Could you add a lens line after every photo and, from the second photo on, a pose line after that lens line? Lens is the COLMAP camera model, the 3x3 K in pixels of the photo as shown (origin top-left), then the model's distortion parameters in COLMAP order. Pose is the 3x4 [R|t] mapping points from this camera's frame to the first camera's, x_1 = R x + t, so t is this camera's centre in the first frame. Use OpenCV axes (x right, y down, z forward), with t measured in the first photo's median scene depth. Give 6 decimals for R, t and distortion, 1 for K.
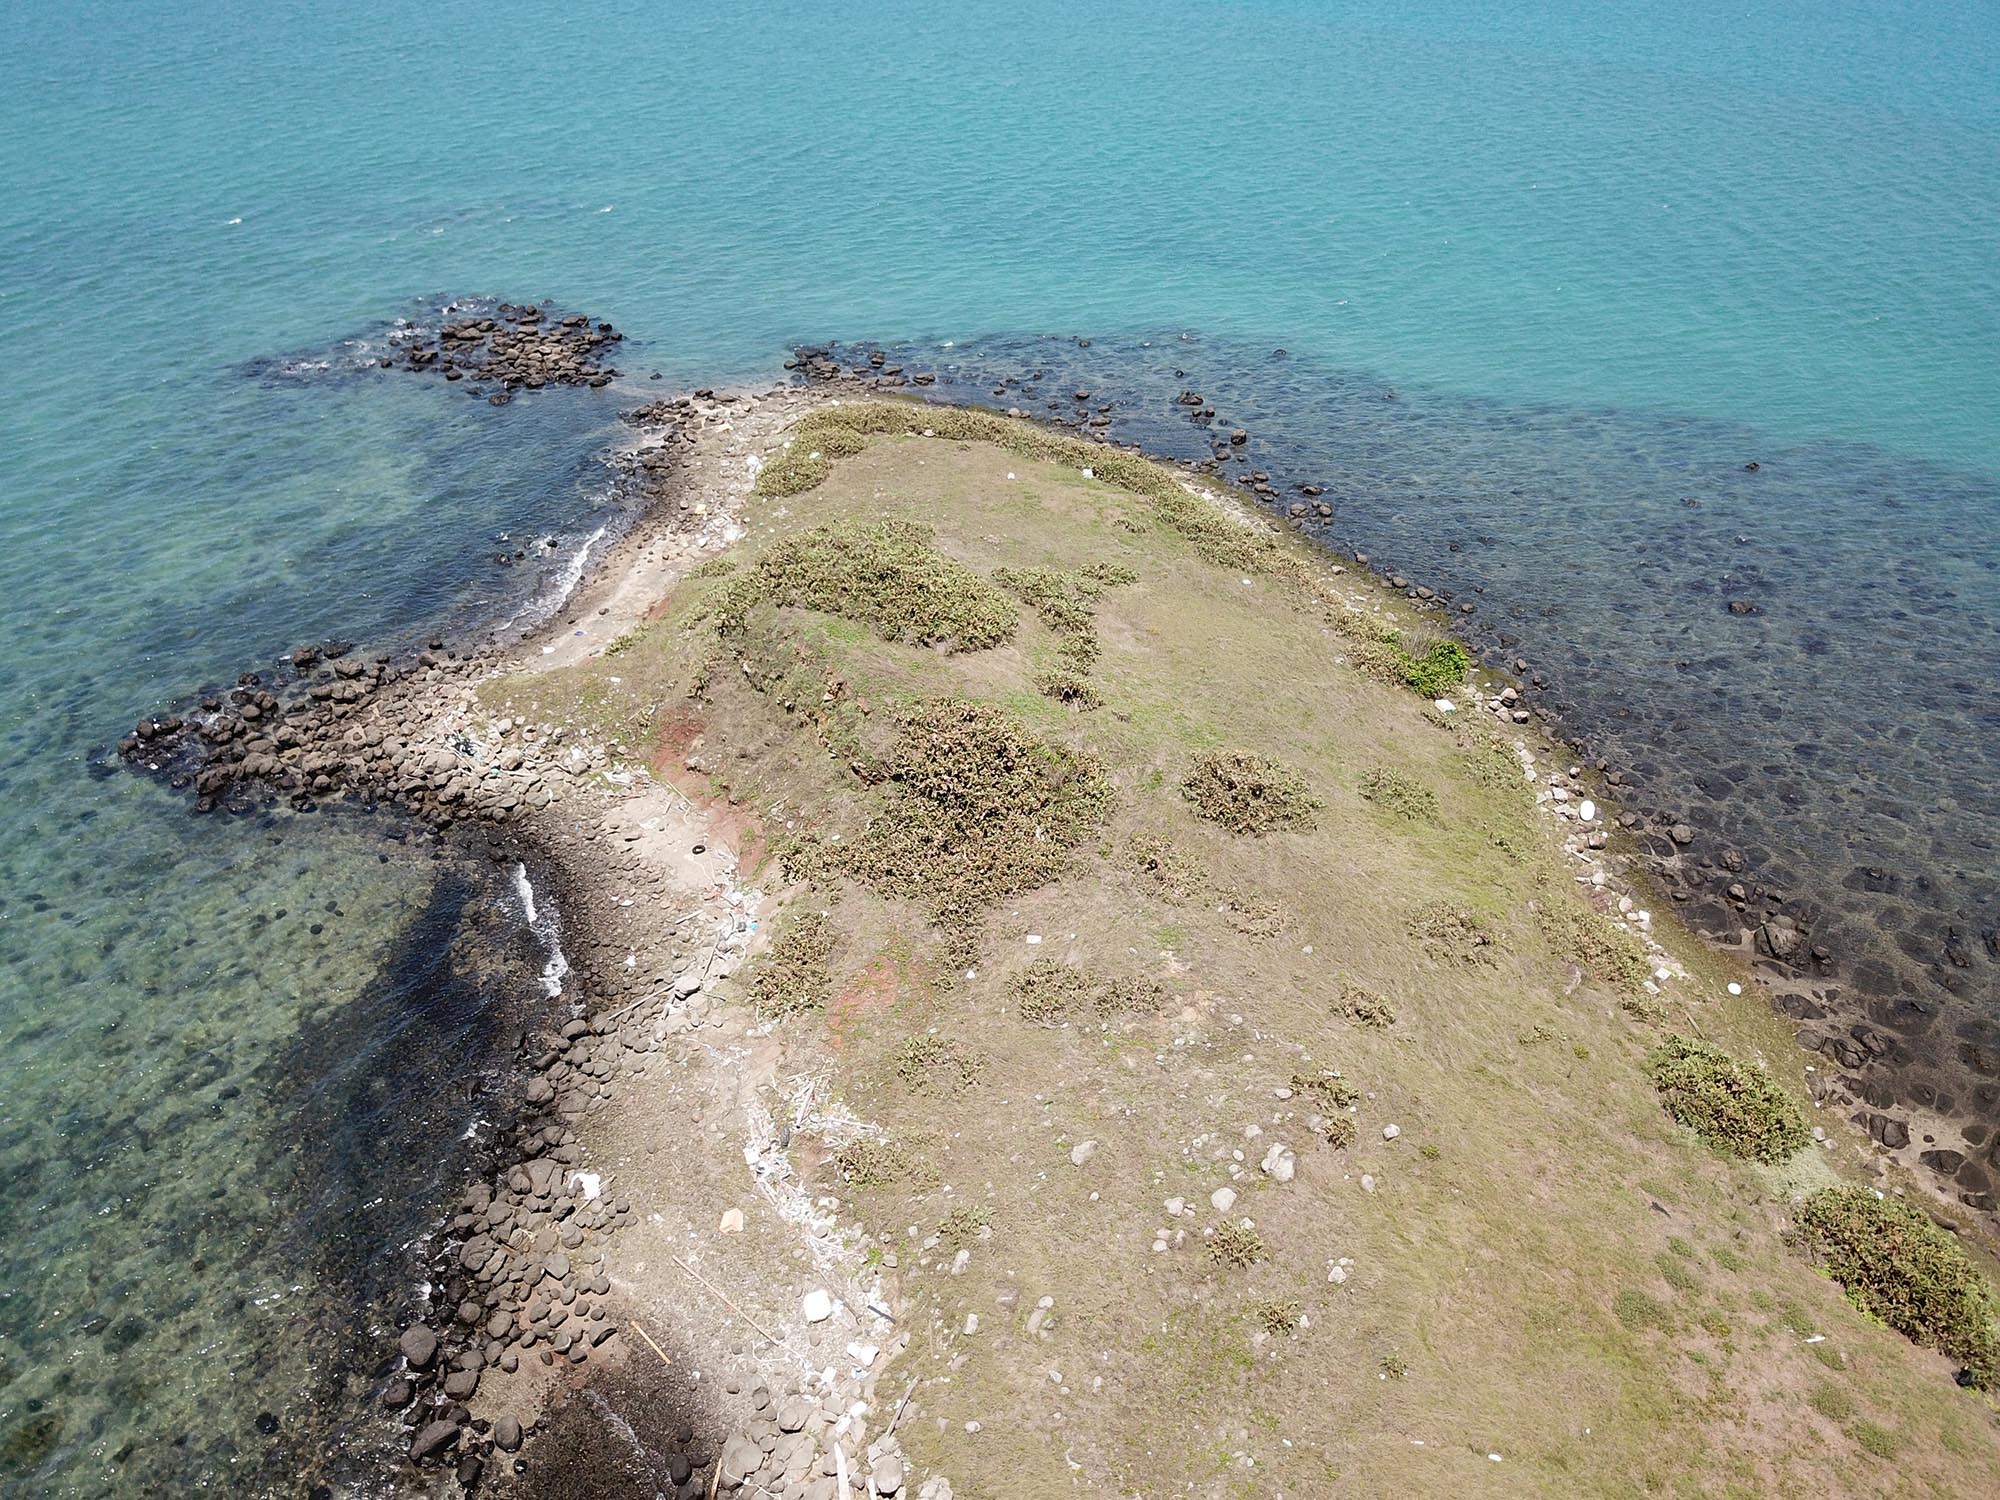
lens RADIAL K [[1529.2, 0, 1000.0], [0, 1529.2, 750.0], [0, 0, 1]] dist [-0.004686, -0.030438]
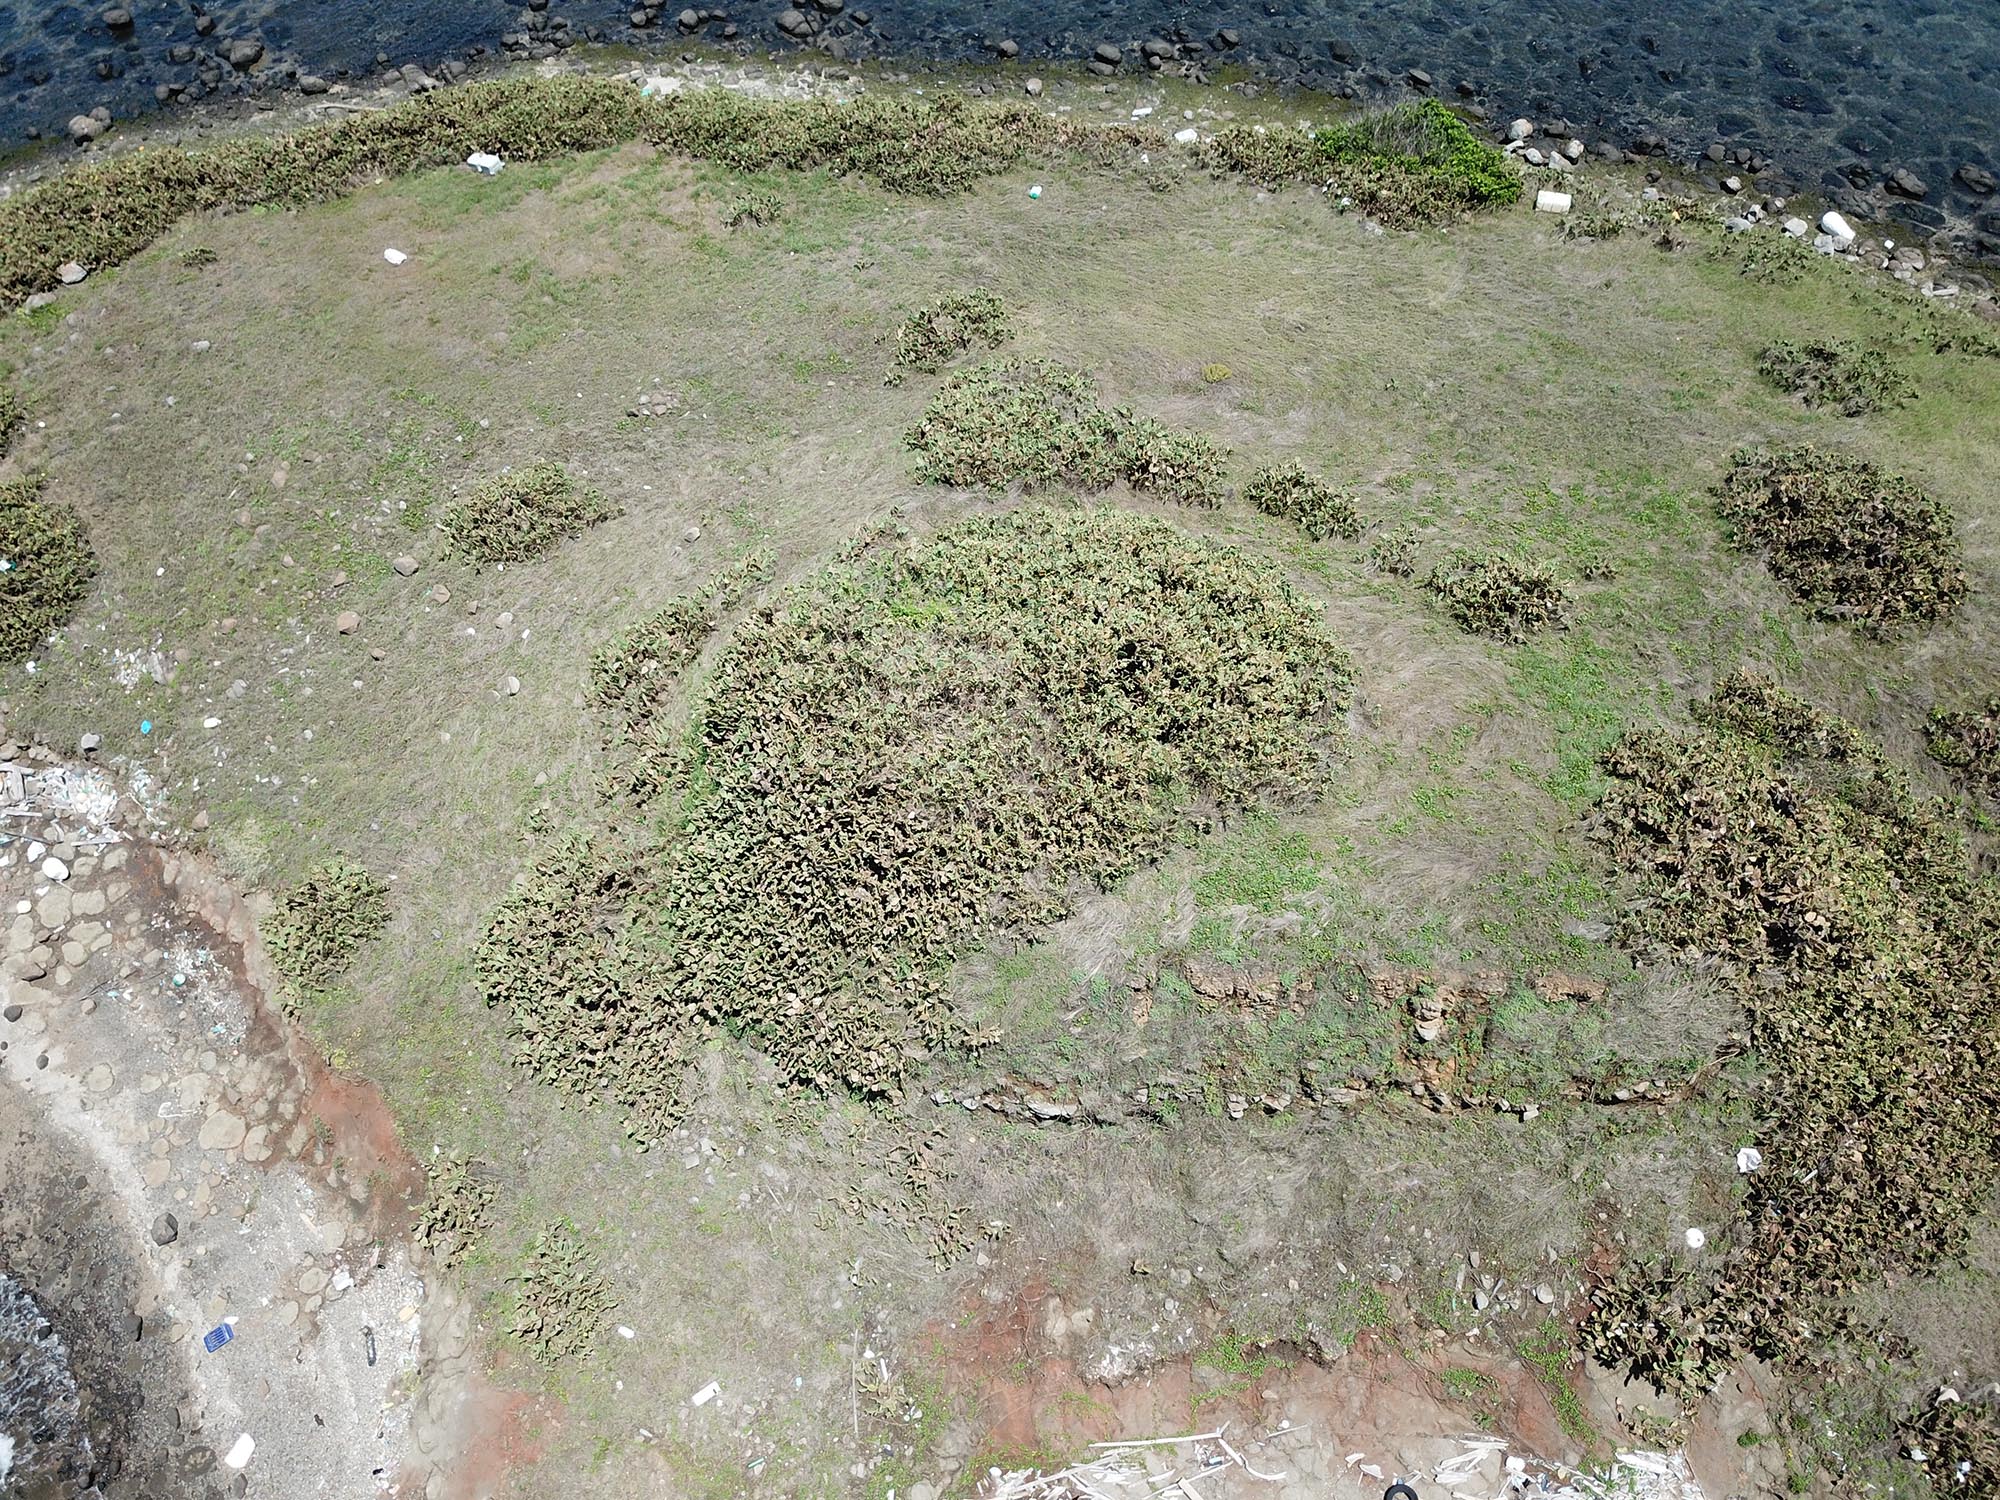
lens RADIAL K [[1526.5, 0, 975.2], [0, 1526.5, 760.9], [0, 0, 1]] dist [0.002911, 0.003048]
pose [[0.556150, -0.702241, 0.444471, -0.325826], [0.469969, 0.706829, 0.528698, -0.369670], [-0.685438, -0.085148, 0.723135, 0.856937]]
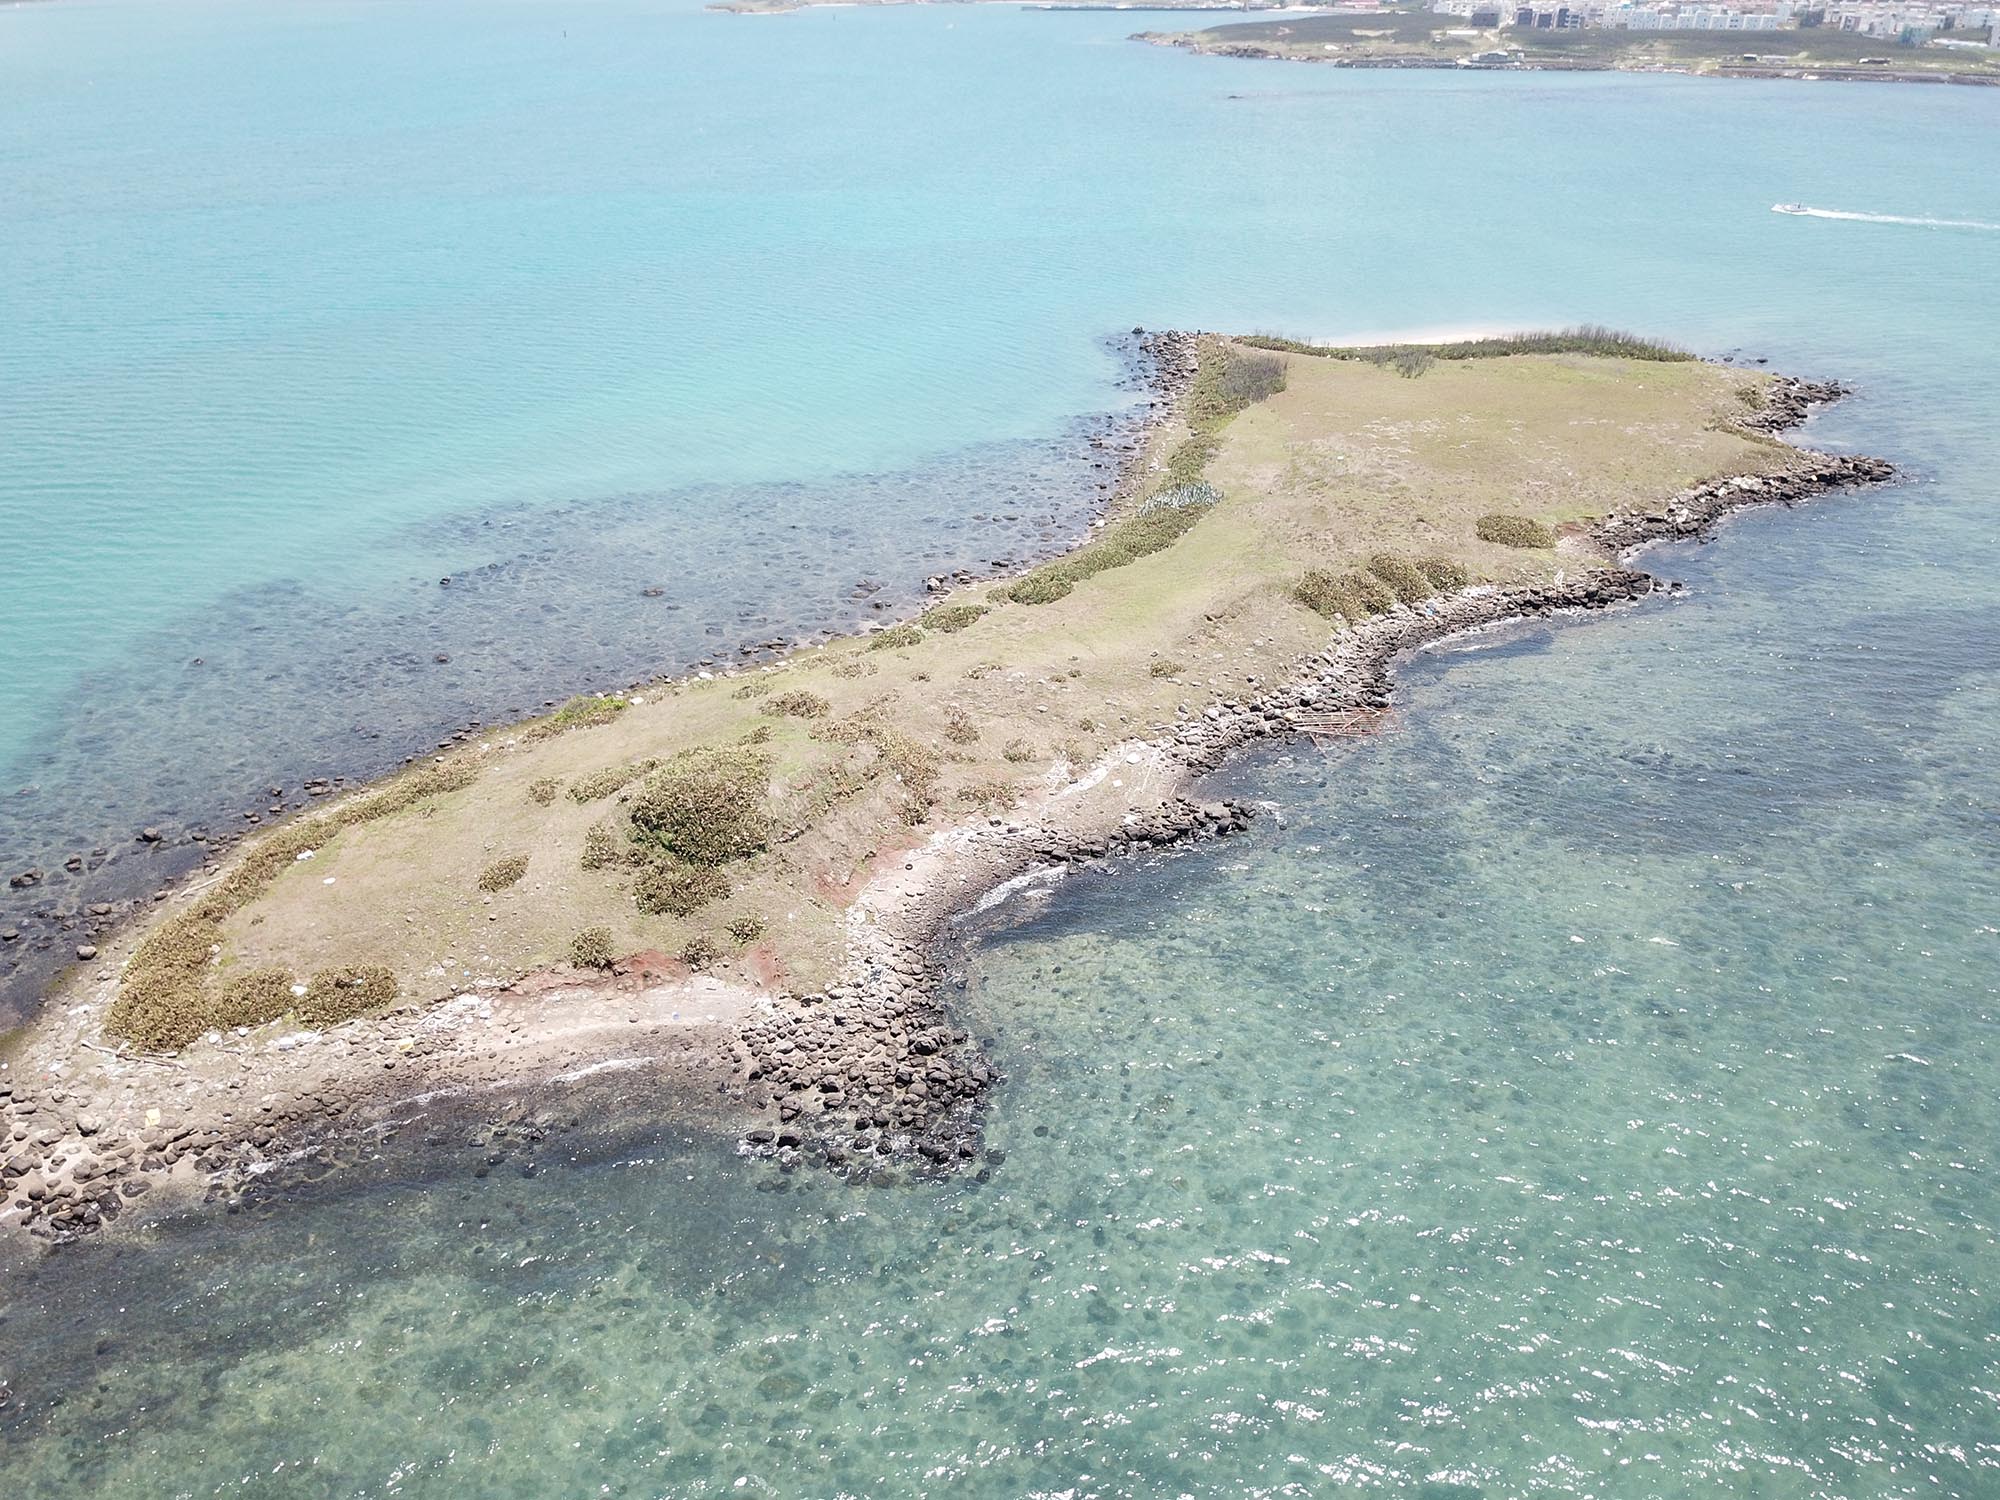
lens RADIAL K [[1514.2, 0, 1000.0], [0, 1514.2, 750.0], [0, 0, 1]] dist [-0.010119, 0.002663]
pose [[-0.429259, -0.429203, 0.794683, -1.634384], [0.482270, 0.635012, 0.603470, -1.055973], [-0.763644, 0.642297, -0.065593, 1.017468]]
